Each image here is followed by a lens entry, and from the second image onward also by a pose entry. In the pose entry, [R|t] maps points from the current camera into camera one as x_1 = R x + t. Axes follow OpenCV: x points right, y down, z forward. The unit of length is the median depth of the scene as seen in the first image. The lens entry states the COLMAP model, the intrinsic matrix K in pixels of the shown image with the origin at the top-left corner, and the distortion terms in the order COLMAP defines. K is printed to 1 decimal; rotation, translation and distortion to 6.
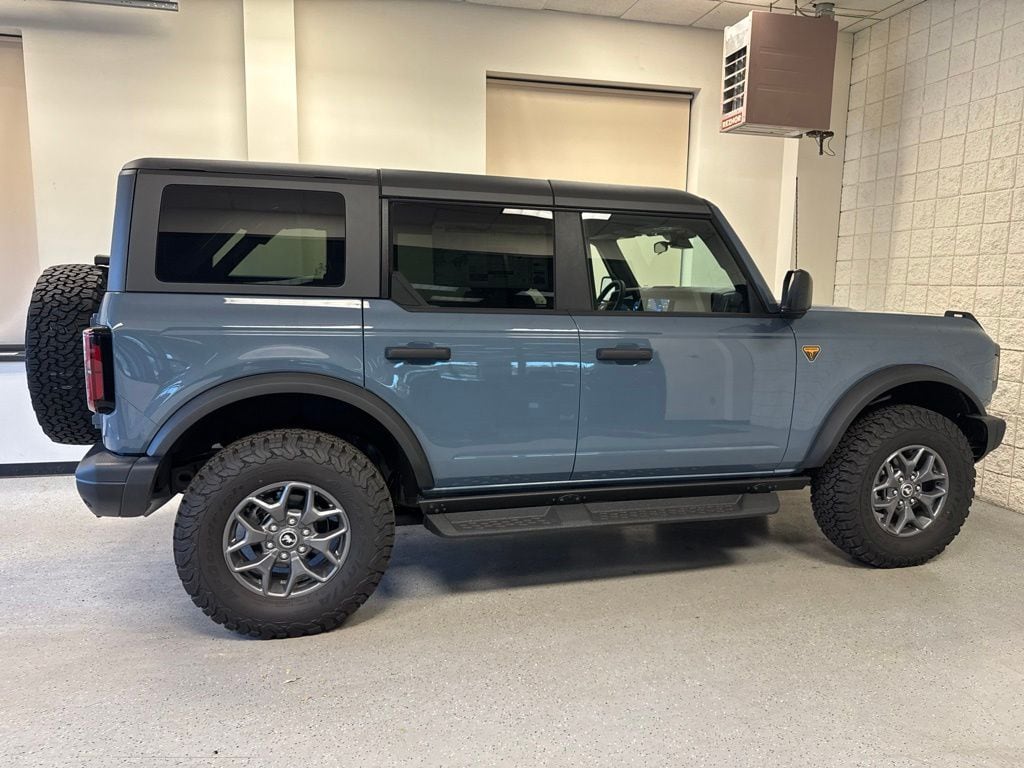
lens RADIAL K [[724.4, 0, 503.7], [0, 724.4, 411.2], [0, 0, 1]] dist [0.028892, -0.032809]
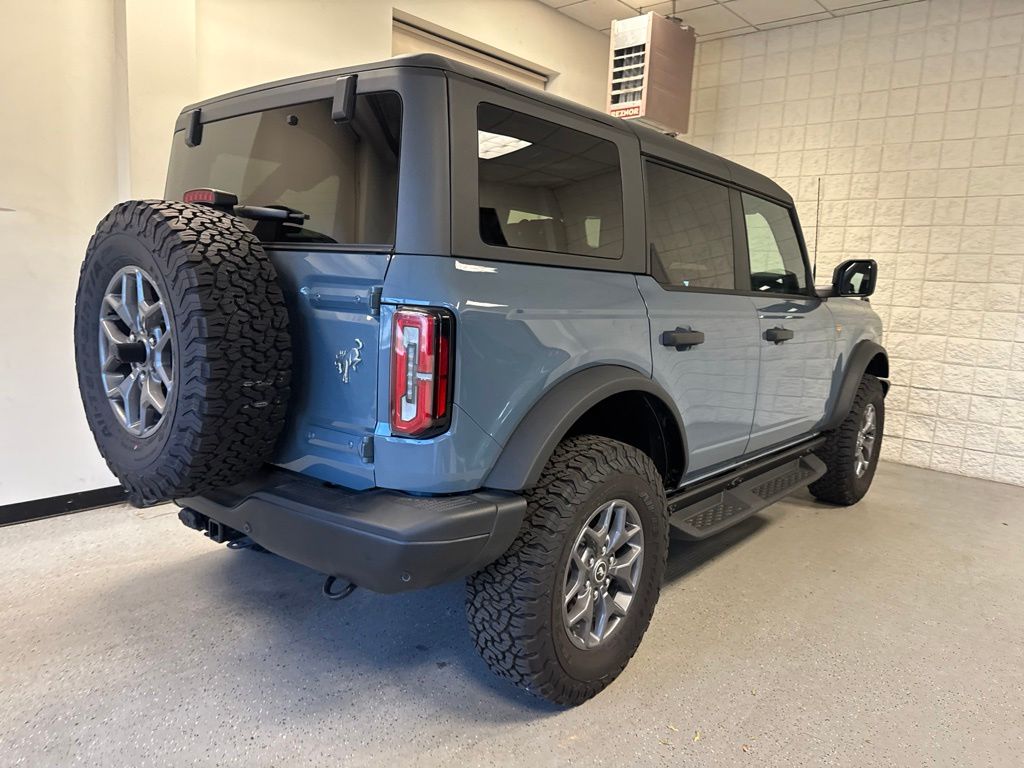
lens RADIAL K [[724.4, 0, 514.7], [0, 724.4, 411.9], [0, 0, 1]] dist [0.028892, -0.032809]
pose [[0.825139, -0.076278, 0.559756, -0.654430], [0.060472, 0.997075, 0.046730, -0.035732], [-0.561684, -0.004709, 0.827339, 0.315050]]
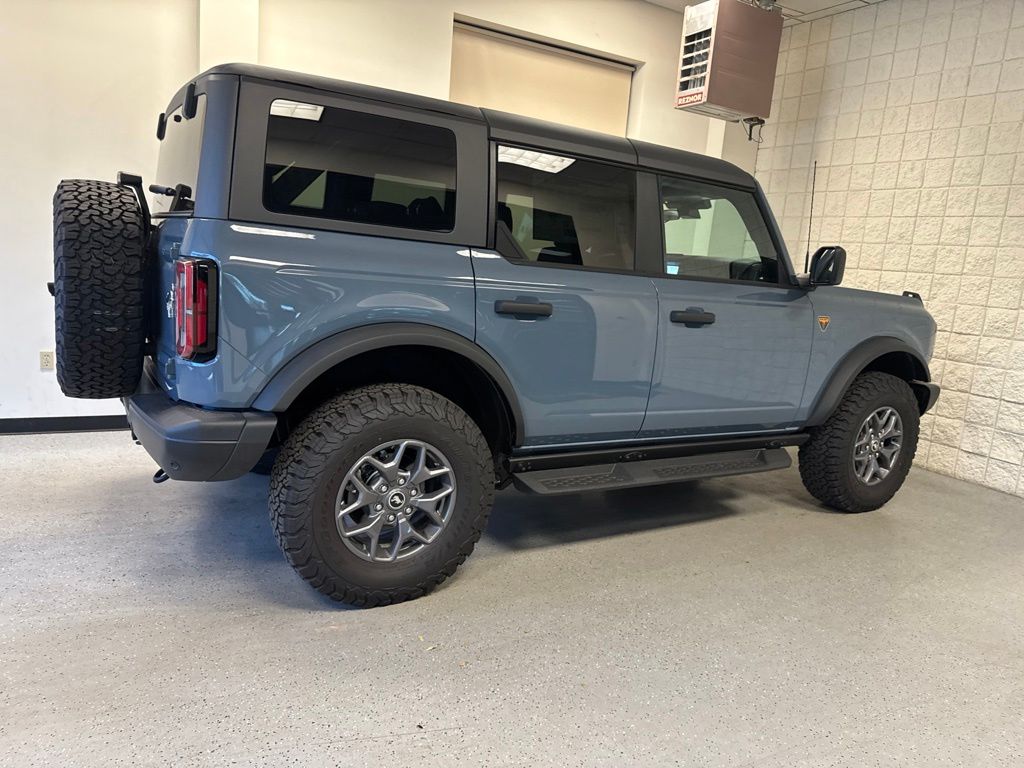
lens RADIAL K [[724.4, 0, 510.1], [0, 724.4, 413.8], [0, 0, 1]] dist [0.028892, -0.032809]
pose [[0.961141, 0.004277, 0.276024, -0.332630], [-0.018783, 0.998576, 0.049930, 0.011991], [-0.275417, -0.053174, 0.959853, 0.054819]]
